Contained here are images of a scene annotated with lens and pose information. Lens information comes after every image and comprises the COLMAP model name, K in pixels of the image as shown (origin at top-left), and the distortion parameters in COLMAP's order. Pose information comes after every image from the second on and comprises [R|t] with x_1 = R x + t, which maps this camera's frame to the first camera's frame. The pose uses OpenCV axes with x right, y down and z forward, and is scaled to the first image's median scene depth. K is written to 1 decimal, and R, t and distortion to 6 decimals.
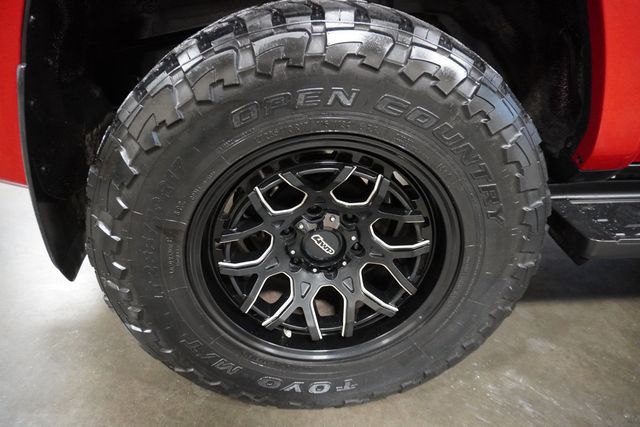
lens RADIAL K [[436.1, 0, 320.0], [0, 436.1, 213.5], [0, 0, 1]] dist [0.003565, 0.001995]
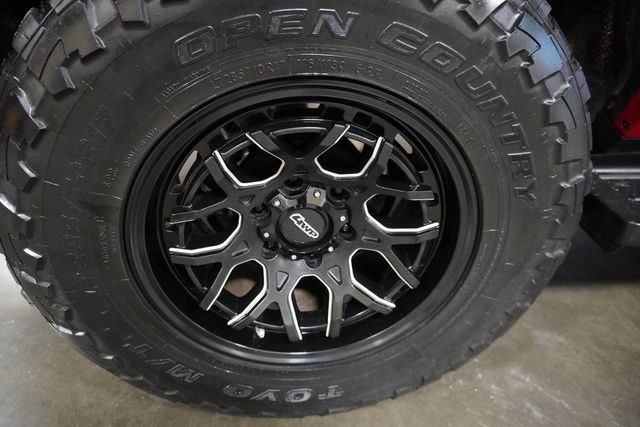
lens RADIAL K [[436.1, 0, 320.0], [0, 436.1, 213.5], [0, 0, 1]] dist [0.003565, 0.001995]
pose [[0.999101, 0.011525, 0.040792, 0.002599], [-0.014164, 0.997785, 0.065002, -0.003800], [-0.039953, -0.065522, 0.997051, 0.206955]]
